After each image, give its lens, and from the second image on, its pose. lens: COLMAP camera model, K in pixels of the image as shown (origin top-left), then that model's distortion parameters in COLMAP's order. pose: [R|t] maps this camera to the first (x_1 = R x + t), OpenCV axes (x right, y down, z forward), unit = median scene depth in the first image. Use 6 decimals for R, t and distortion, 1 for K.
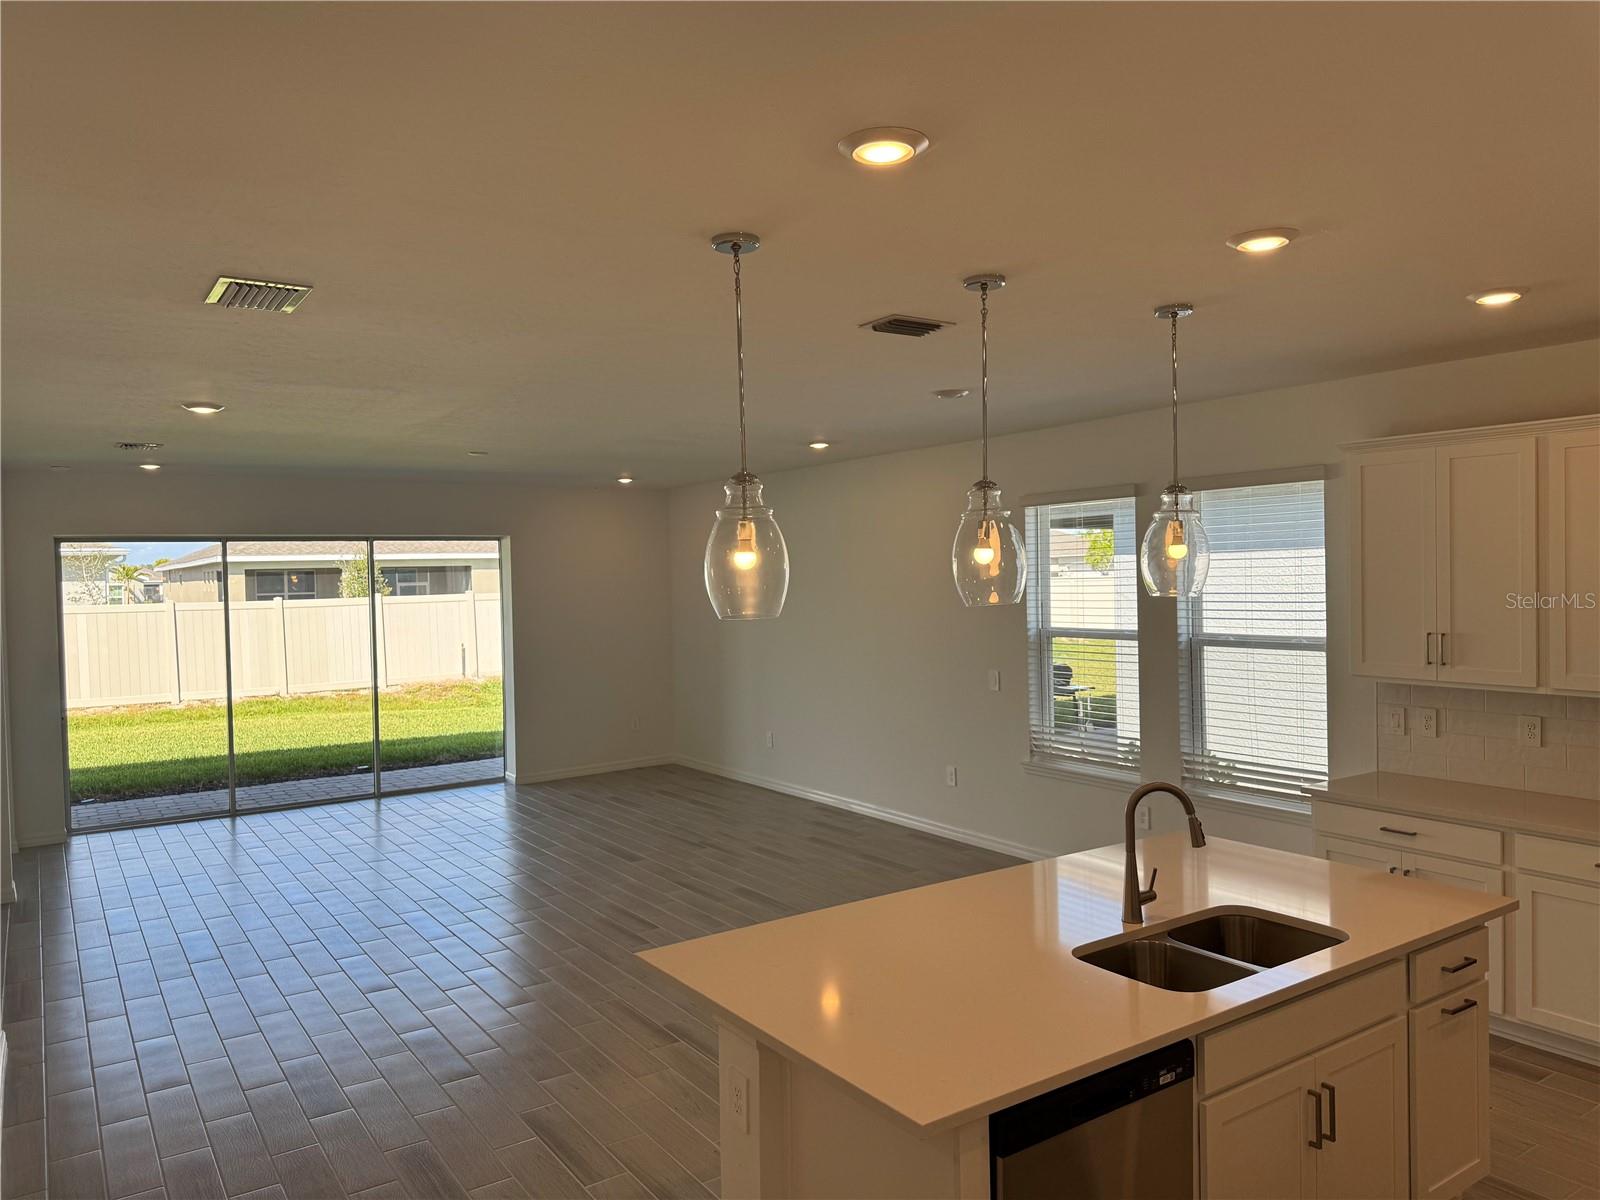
lens RADIAL K [[1132.0, 0, 795.8], [0, 1132.0, 597.1], [0, 0, 1]] dist [0.071769, -0.082623]
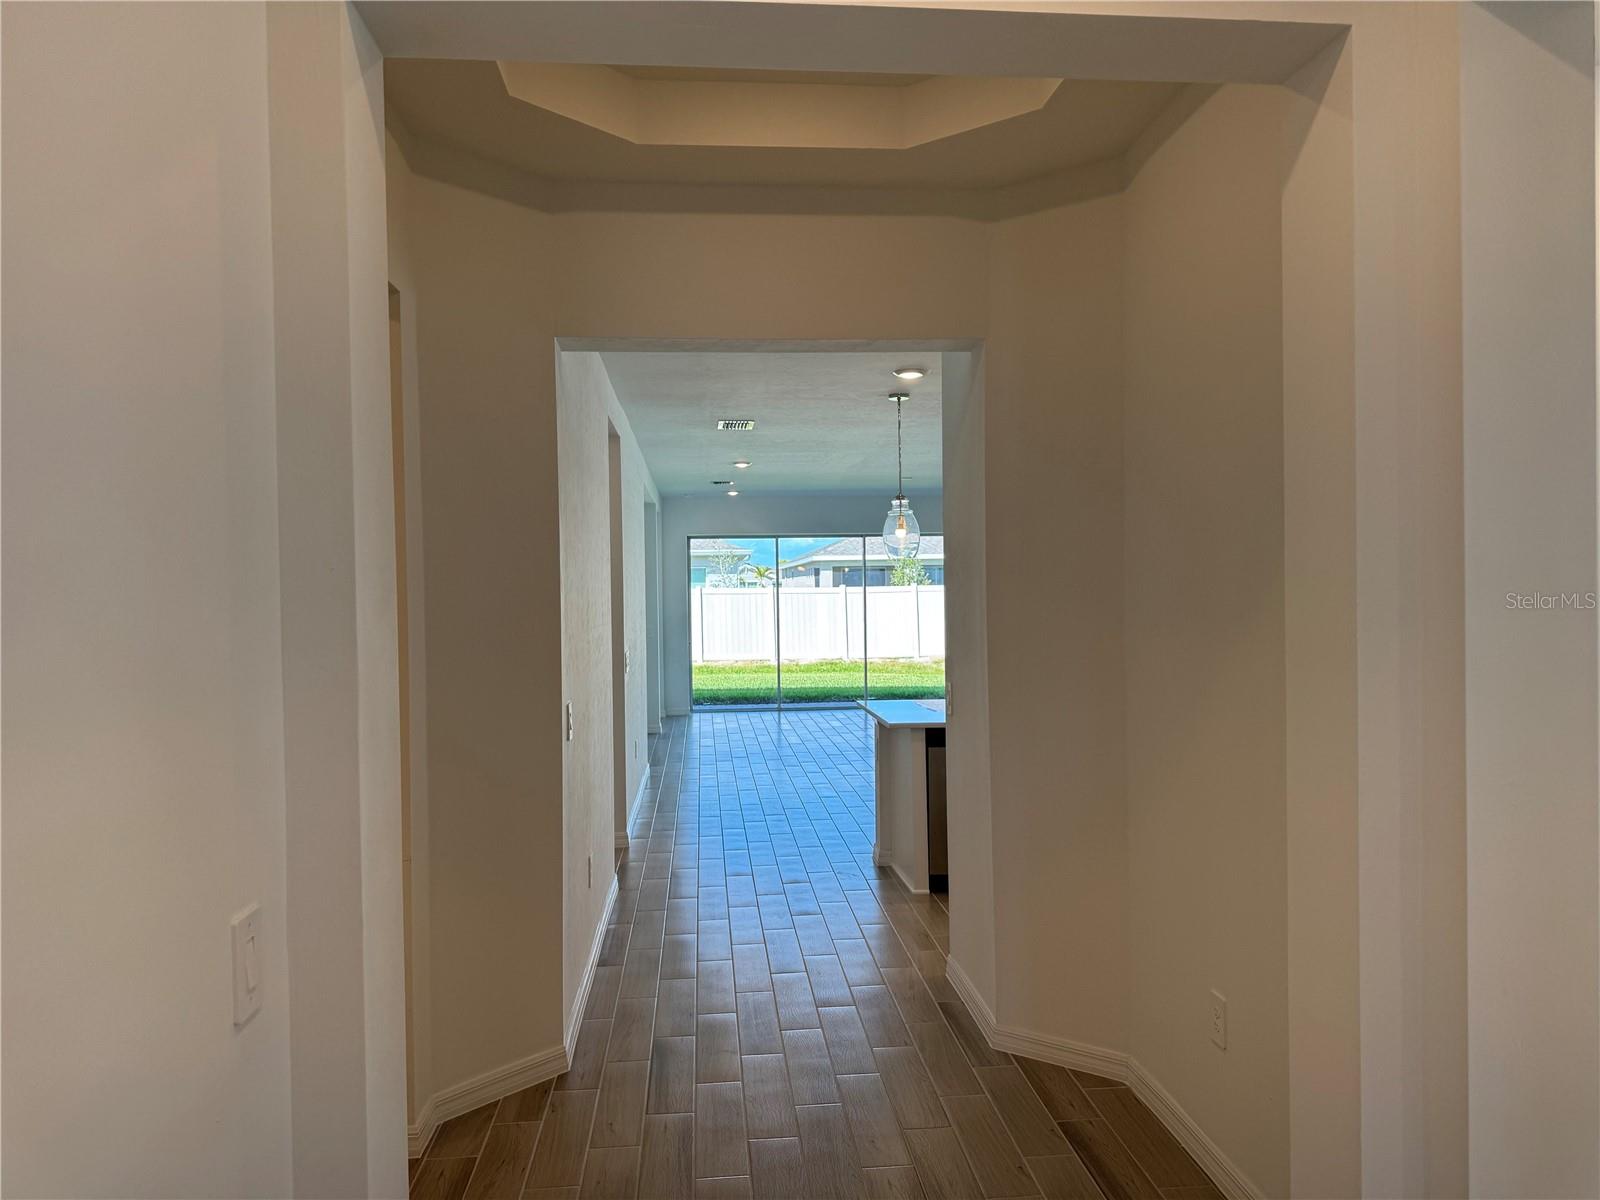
lens RADIAL K [[1132.0, 0, 800.2], [0, 1132.0, 600.6], [0, 0, 1]] dist [0.071769, -0.082623]
pose [[0.877522, 0.014677, -0.479312, 0.280722], [-0.014748, 0.999885, 0.003618, 0.031488], [0.479310, 0.003894, 0.877637, -0.356449]]
